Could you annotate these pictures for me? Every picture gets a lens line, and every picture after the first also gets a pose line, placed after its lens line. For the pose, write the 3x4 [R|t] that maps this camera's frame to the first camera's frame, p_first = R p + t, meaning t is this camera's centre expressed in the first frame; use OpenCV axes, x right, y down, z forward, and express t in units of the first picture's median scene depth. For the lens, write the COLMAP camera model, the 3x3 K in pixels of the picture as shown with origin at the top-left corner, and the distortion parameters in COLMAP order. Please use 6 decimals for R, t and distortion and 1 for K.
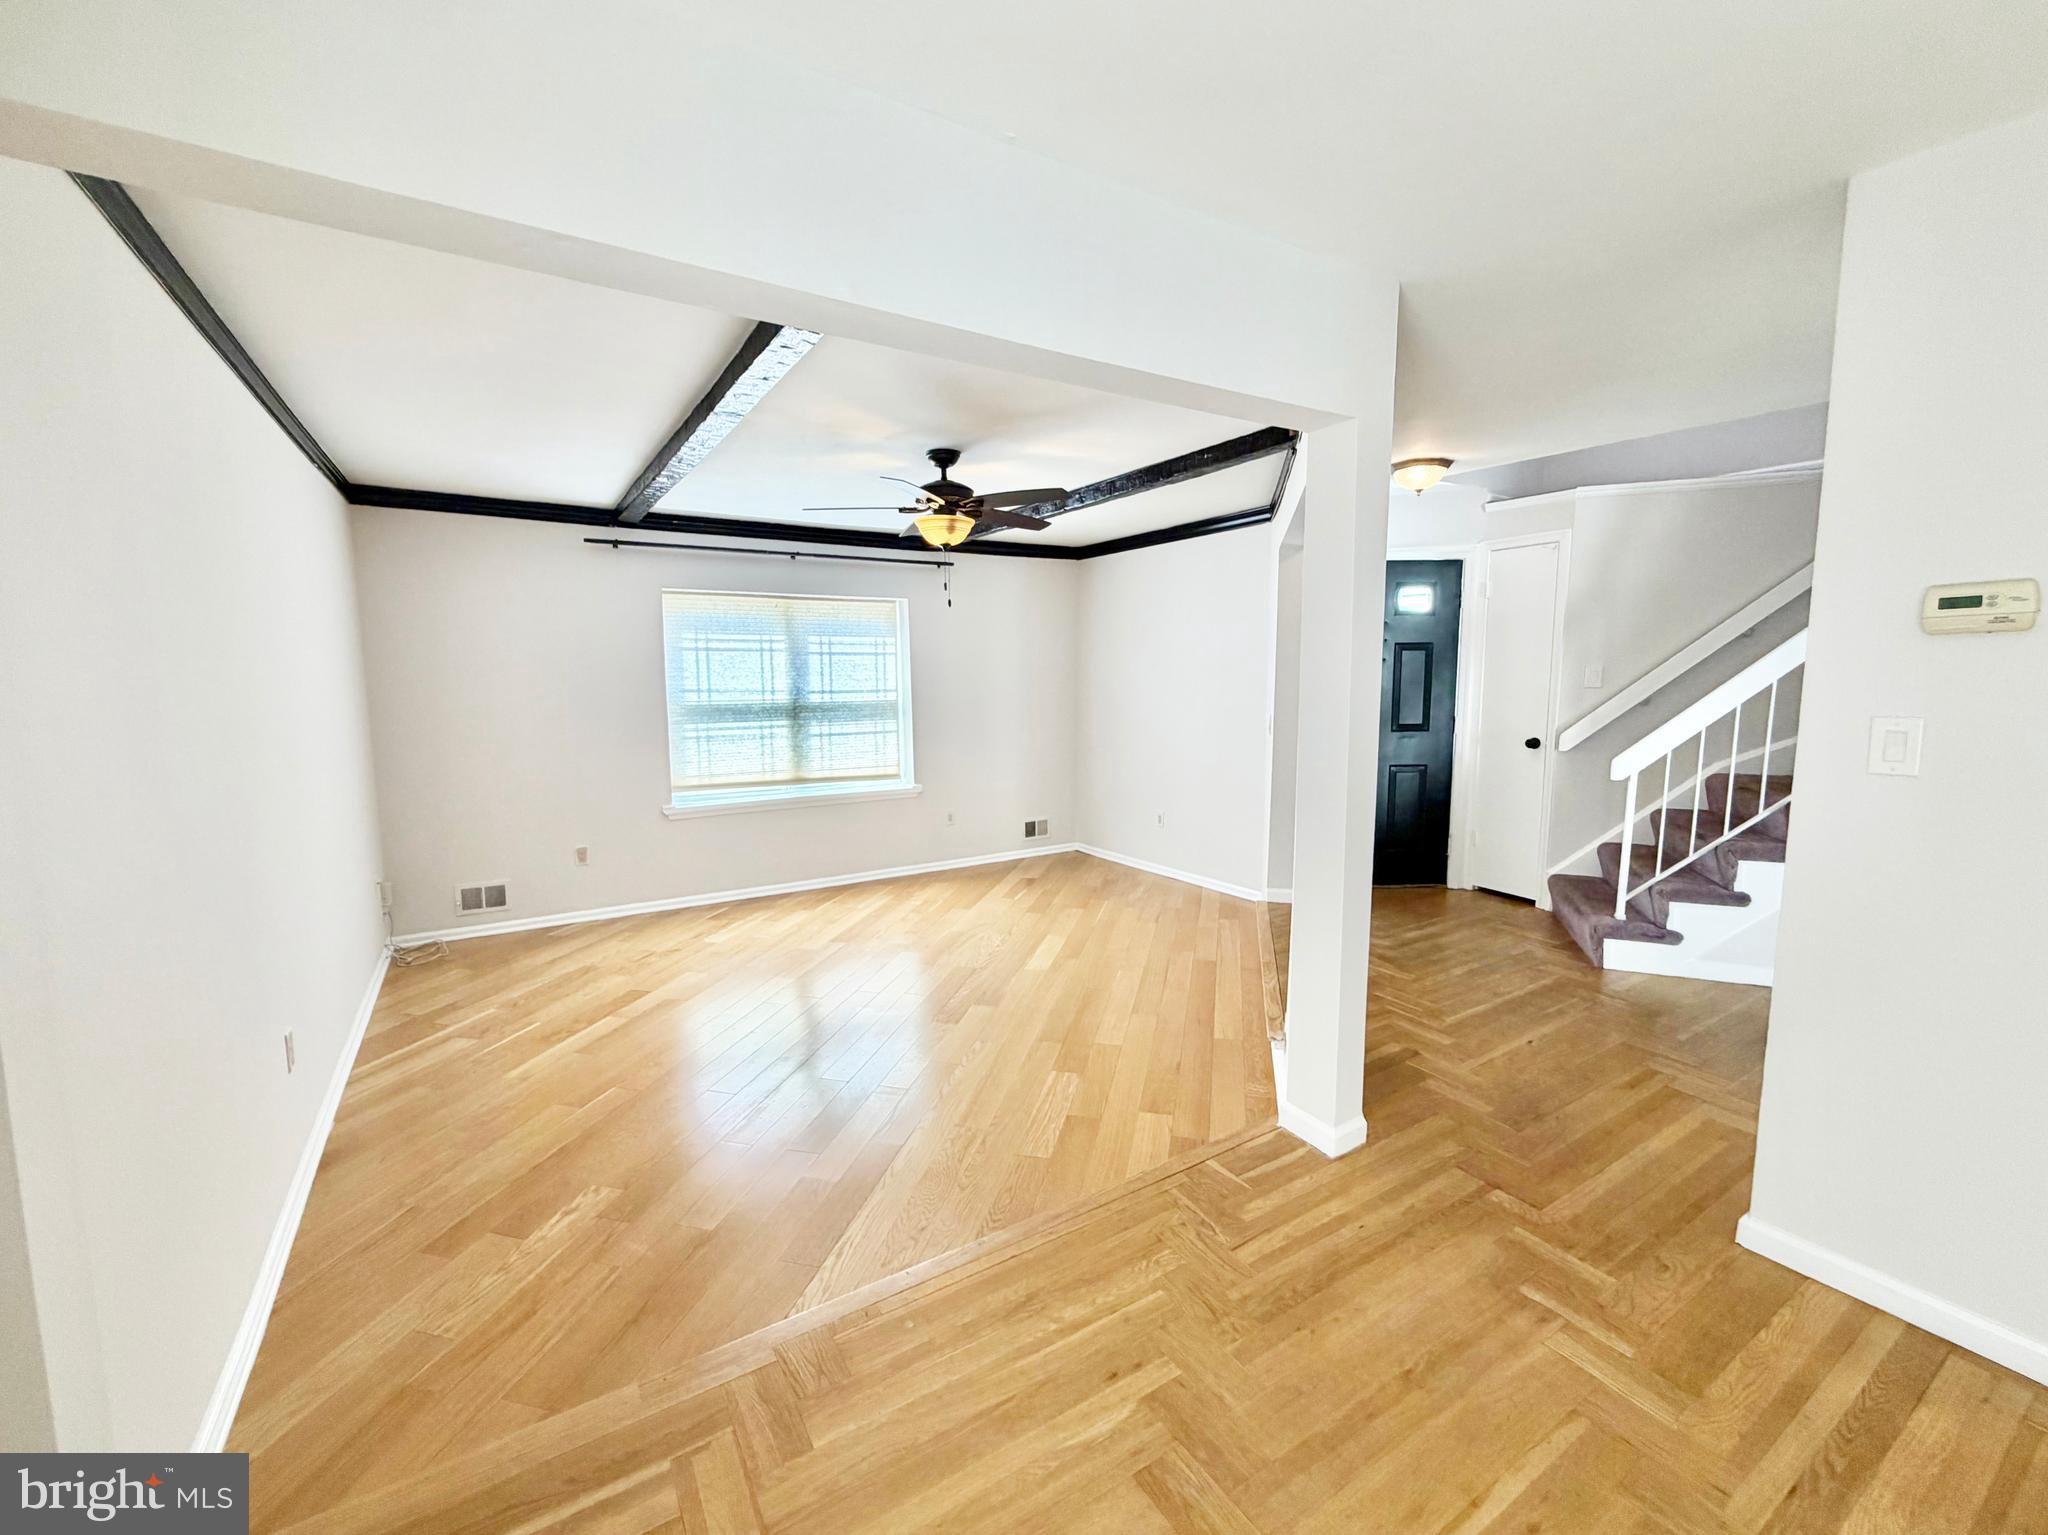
lens RADIAL K [[839.2, 0, 1011.8], [0, 839.2, 765.1], [0, 0, 1]] dist [-0.000087, -0.000115]
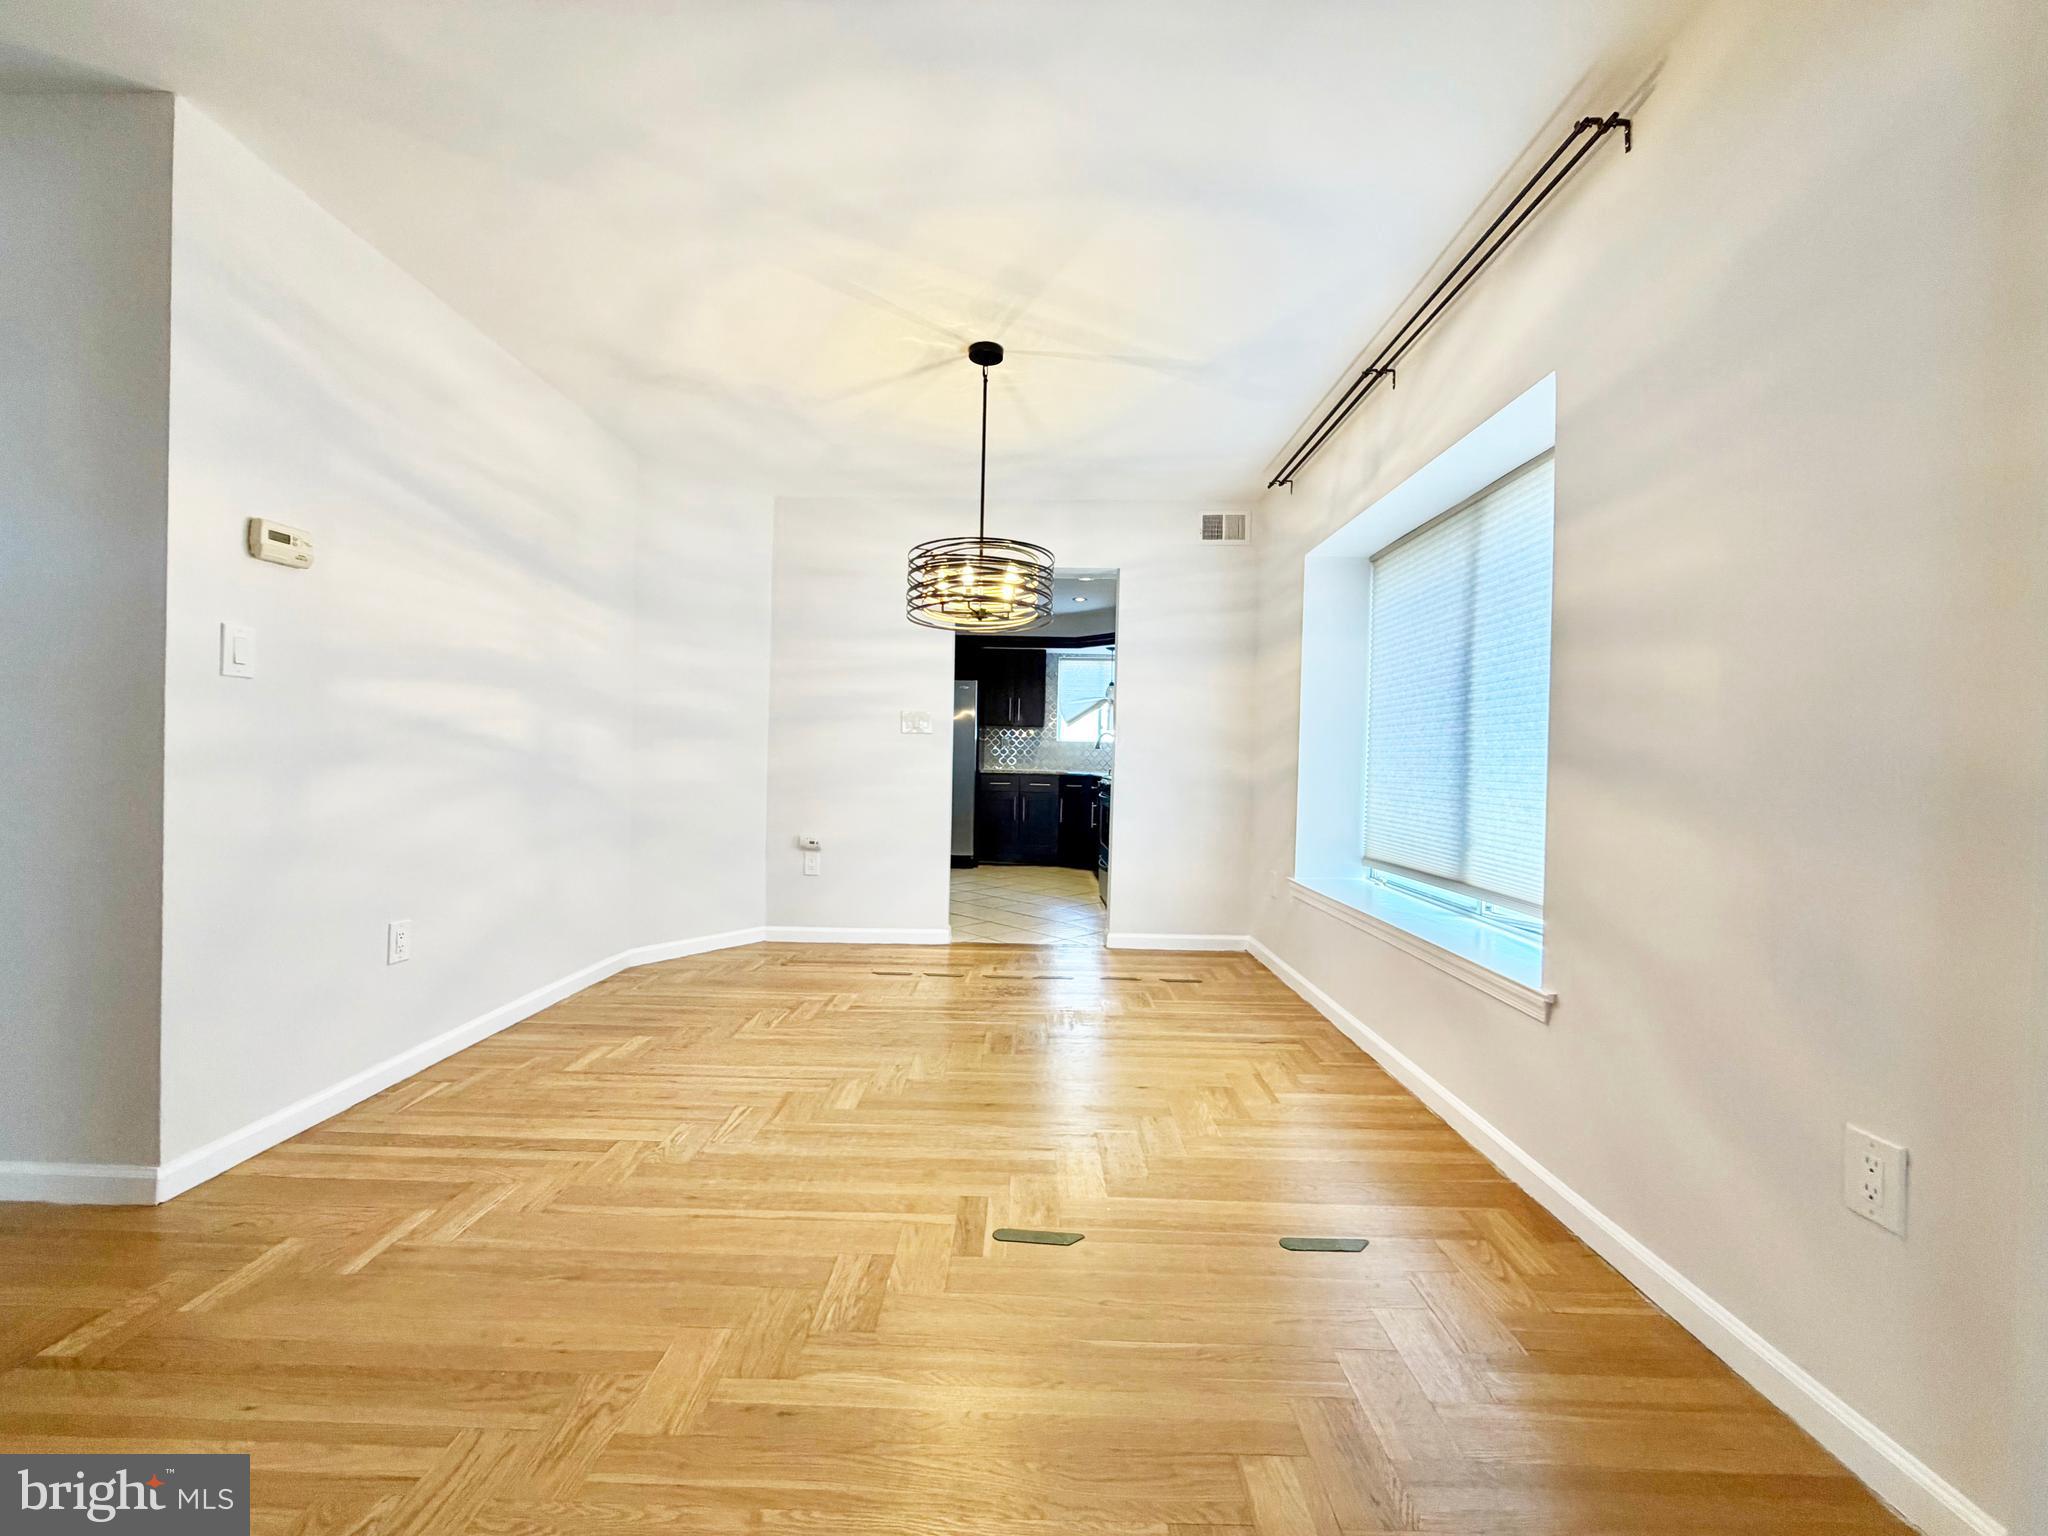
lens RADIAL K [[823.9, 0, 1022.4], [0, 823.9, 763.8], [0, 0, 1]] dist [0.001526, 0.000191]
pose [[-0.845279, -0.014959, 0.534117, -0.129468], [0.041209, 0.994806, 0.093078, 0.020340], [-0.532734, 0.100688, -0.840271, 0.411385]]
